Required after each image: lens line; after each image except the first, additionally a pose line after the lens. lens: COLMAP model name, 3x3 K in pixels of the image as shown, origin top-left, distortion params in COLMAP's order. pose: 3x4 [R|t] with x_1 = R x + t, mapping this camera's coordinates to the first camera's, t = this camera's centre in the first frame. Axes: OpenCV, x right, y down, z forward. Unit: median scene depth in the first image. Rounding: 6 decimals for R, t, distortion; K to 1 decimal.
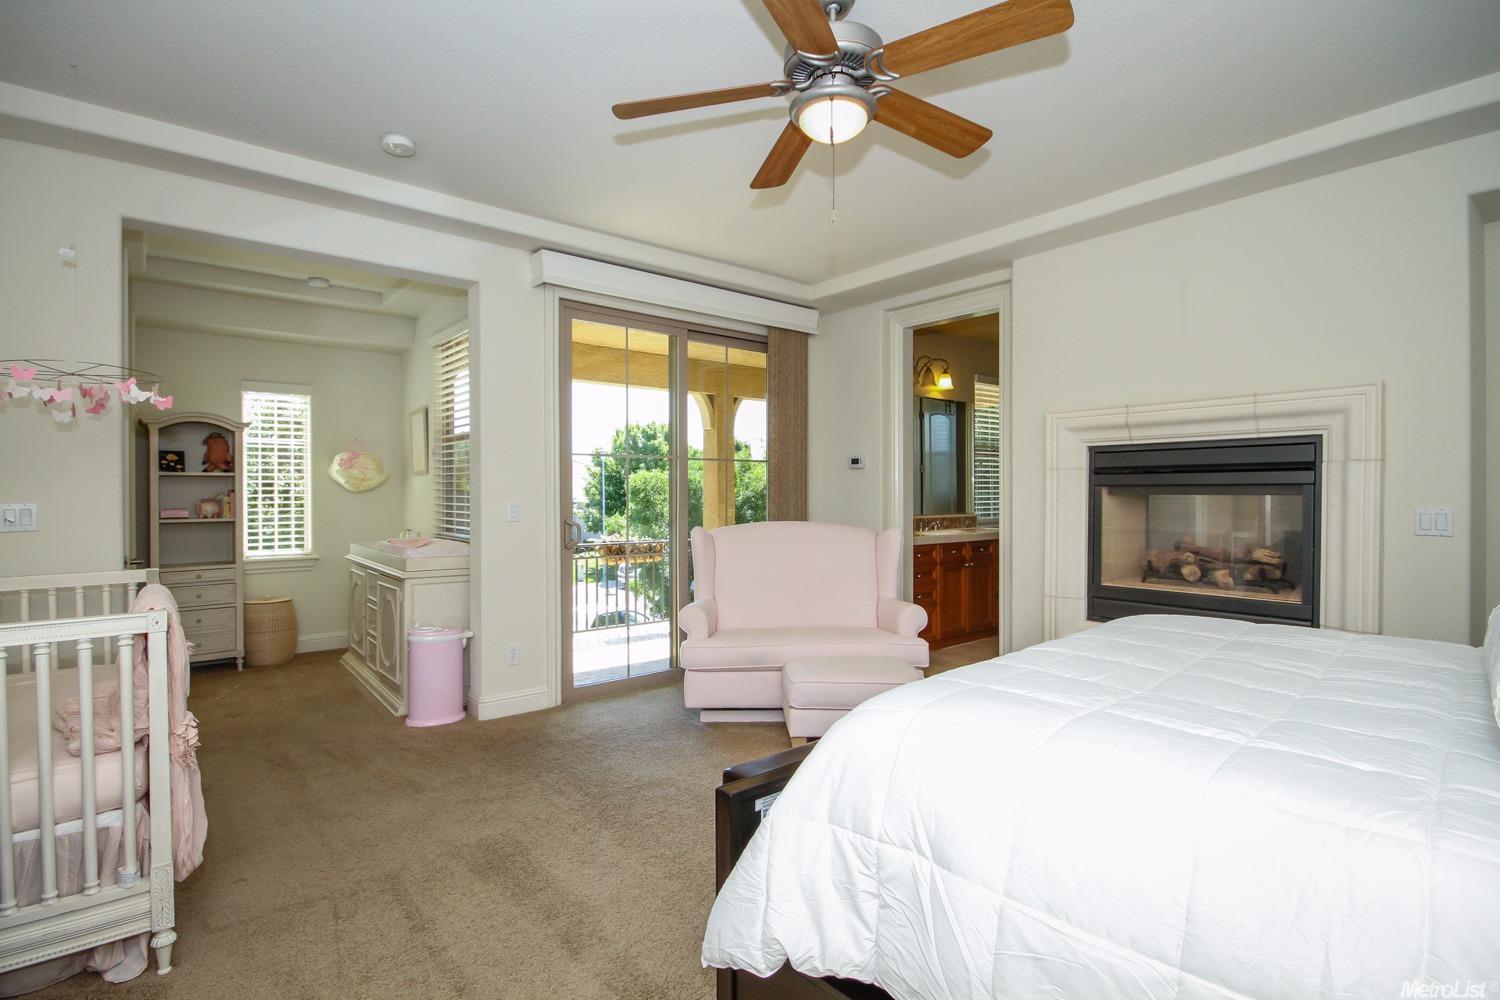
lens RADIAL K [[712.8, 0, 747.9], [0, 712.8, 502.3], [0, 0, 1]] dist [0.002724, 0.000328]
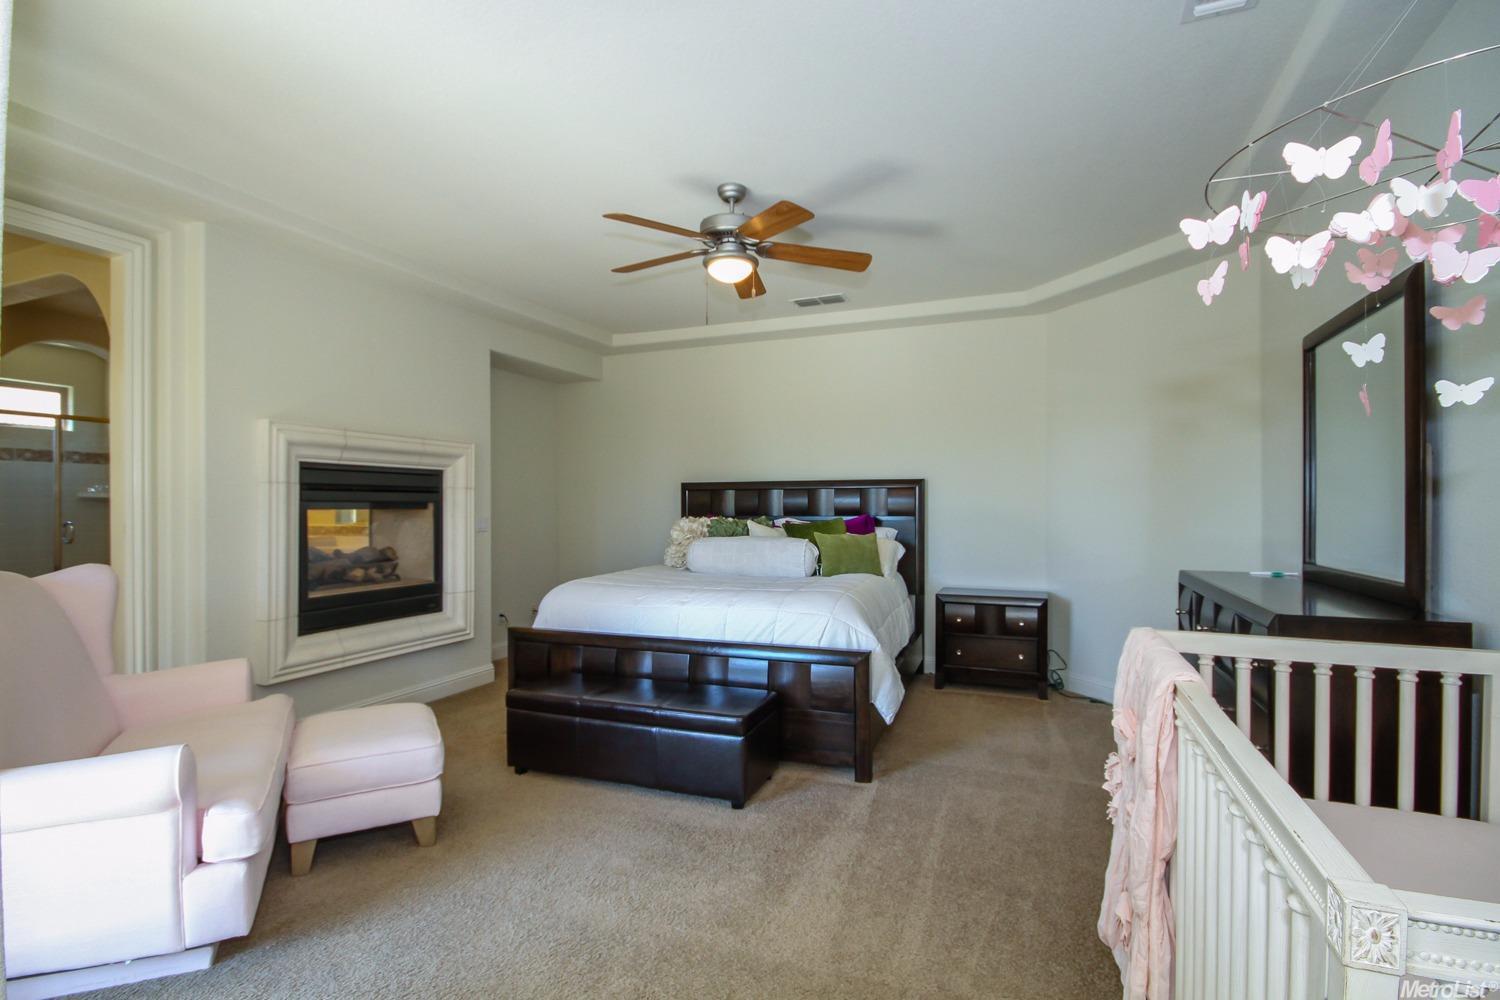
lens RADIAL K [[712.8, 0, 751.9], [0, 712.8, 506.4], [0, 0, 1]] dist [0.002724, 0.000328]
pose [[-0.475483, 0.002584, 0.879721, -0.320810], [0.011554, 0.999928, 0.003308, -0.005382], [-0.879649, 0.011737, -0.475479, 0.423397]]
